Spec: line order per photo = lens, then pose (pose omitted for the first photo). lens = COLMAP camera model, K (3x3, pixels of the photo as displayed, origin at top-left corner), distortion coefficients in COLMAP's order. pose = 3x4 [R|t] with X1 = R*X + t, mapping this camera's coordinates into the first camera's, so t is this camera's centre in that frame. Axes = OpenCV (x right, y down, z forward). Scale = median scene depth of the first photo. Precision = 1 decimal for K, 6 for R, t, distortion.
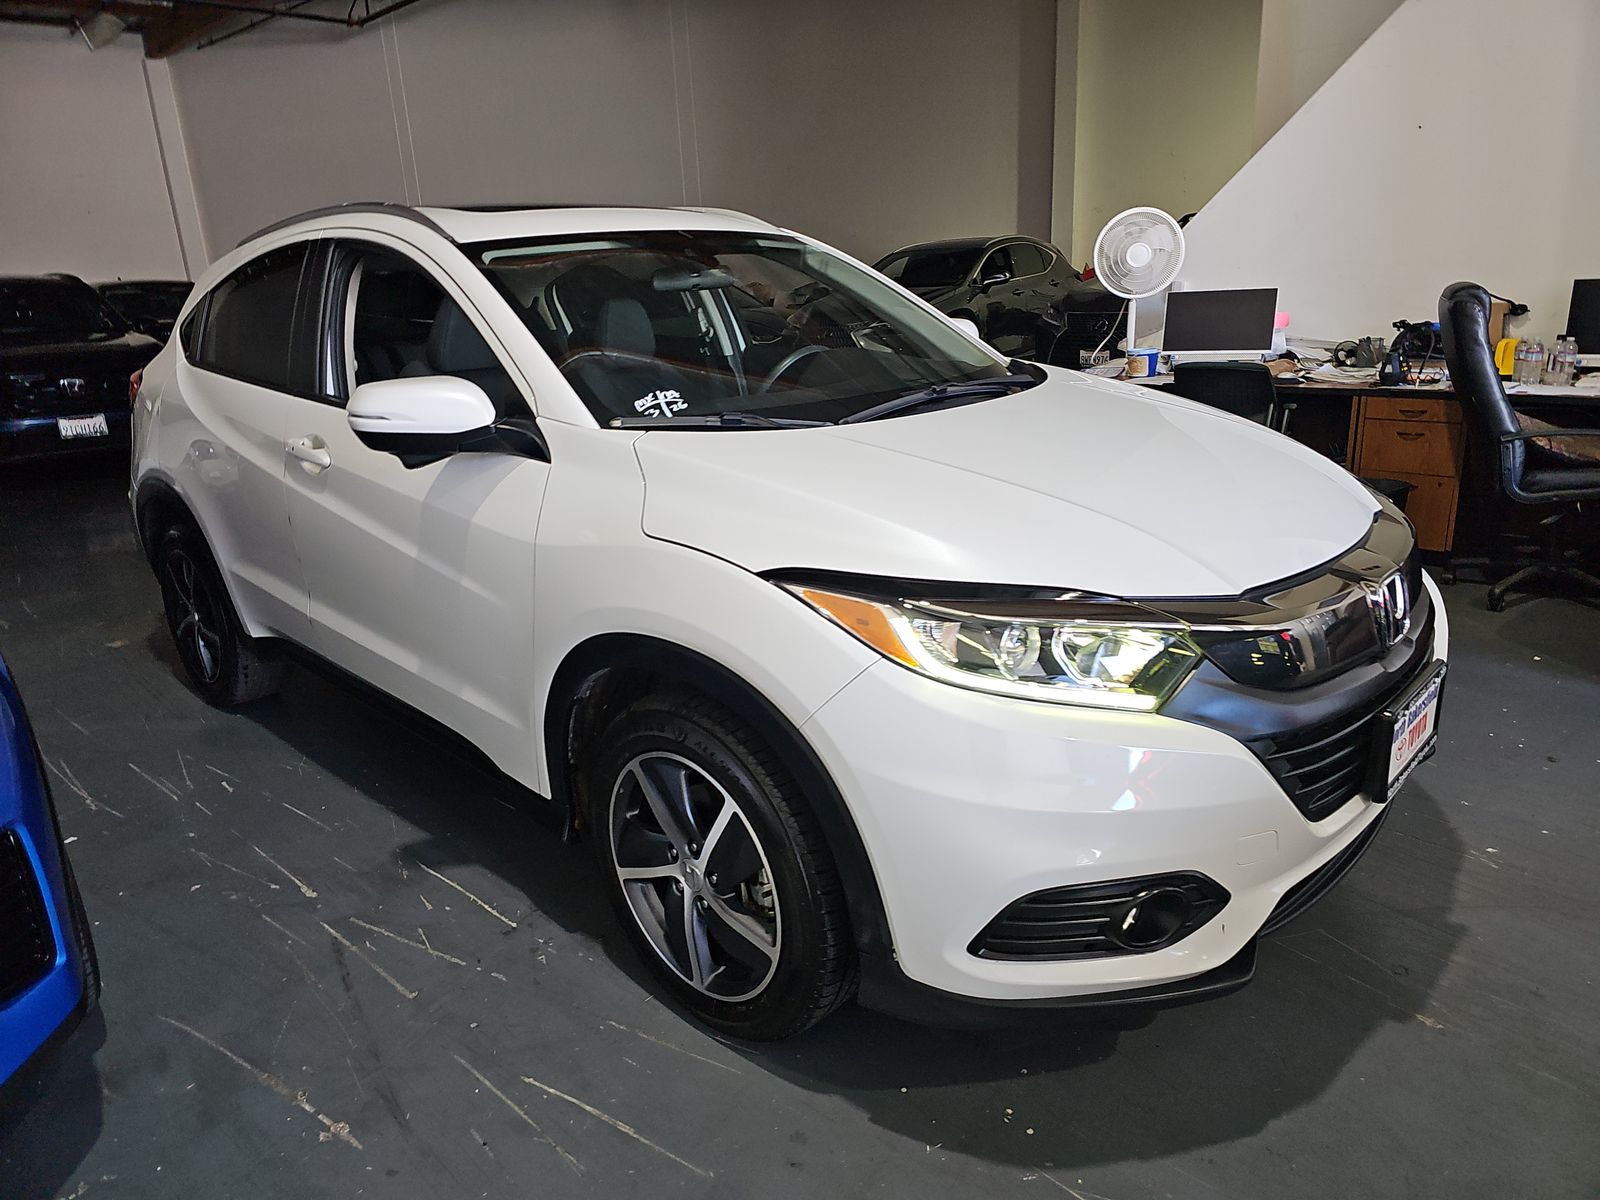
lens RADIAL K [[1127.1, 0, 800.0], [0, 1127.1, 600.0], [0, 0, 1]] dist [-0.000116, 0.000247]
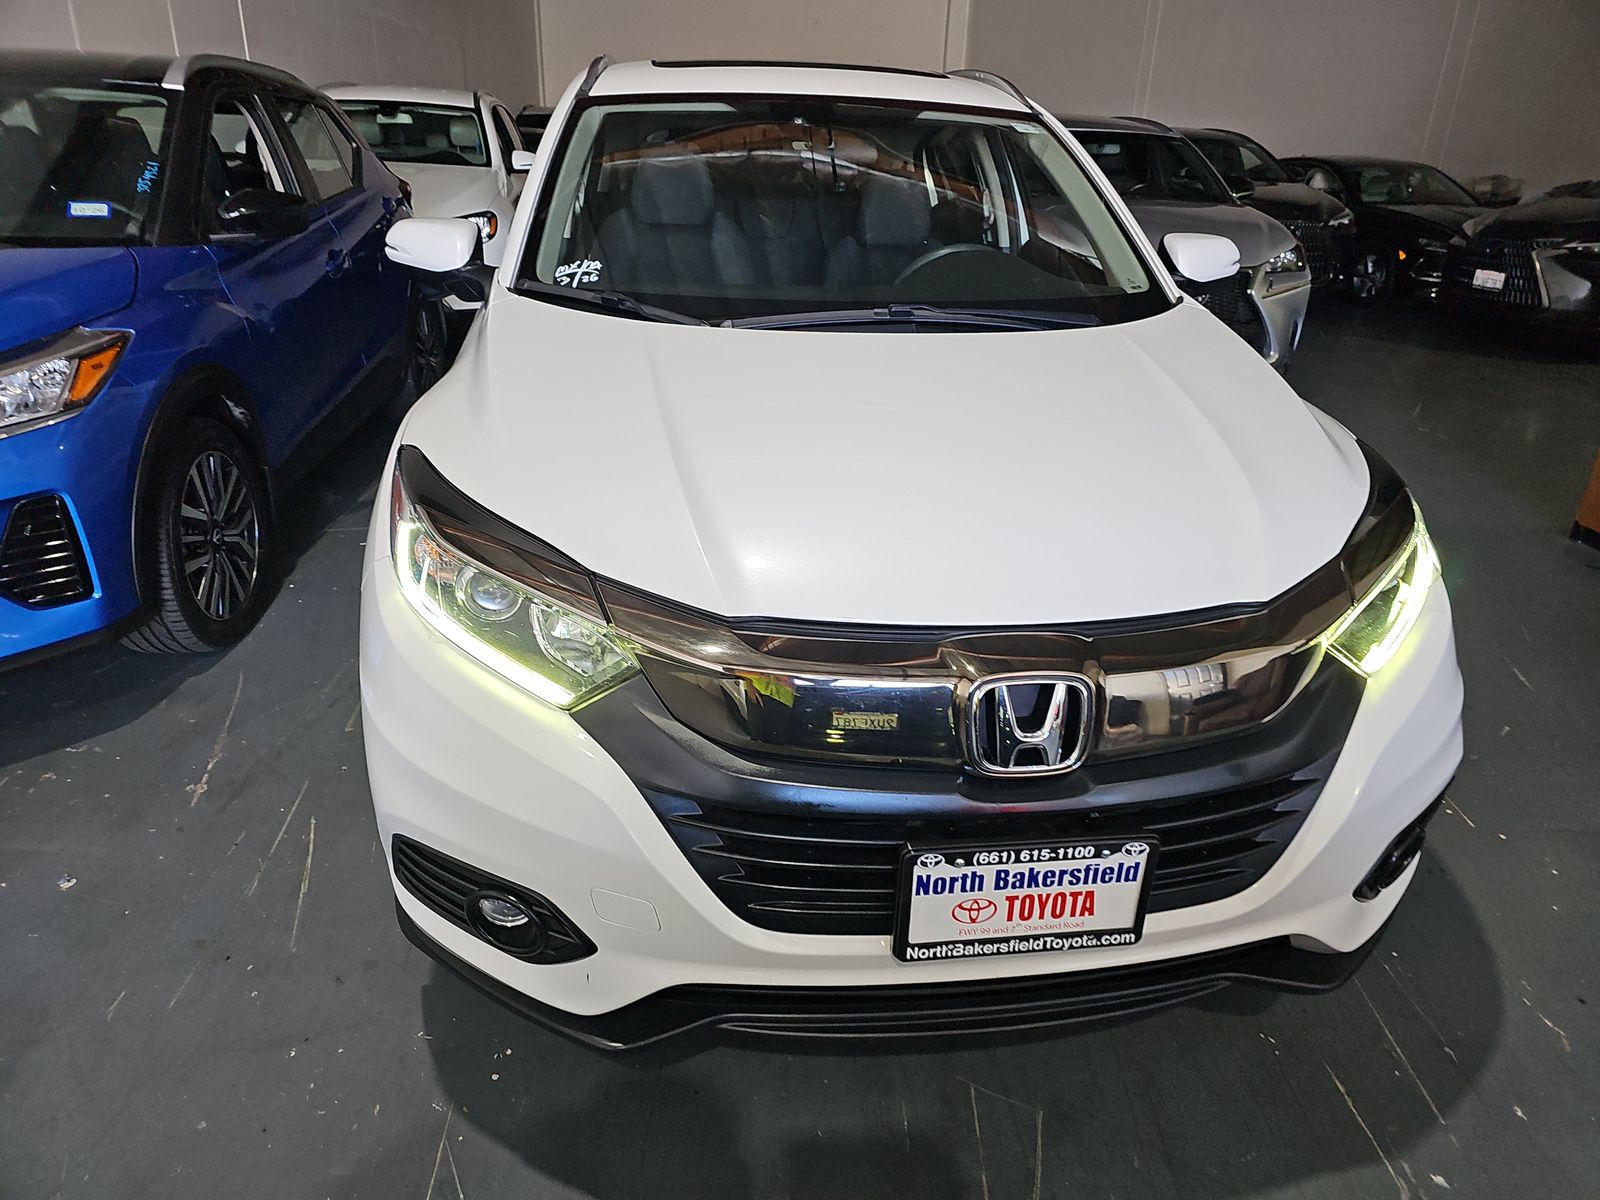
lens RADIAL K [[1127.1, 0, 800.0], [0, 1127.1, 600.0], [0, 0, 1]] dist [-0.000116, 0.000247]
pose [[0.762332, 0.314632, -0.565559, 0.680010], [-0.249761, 0.949202, 0.191400, -0.139017], [0.597051, -0.004656, 0.802190, 0.315116]]
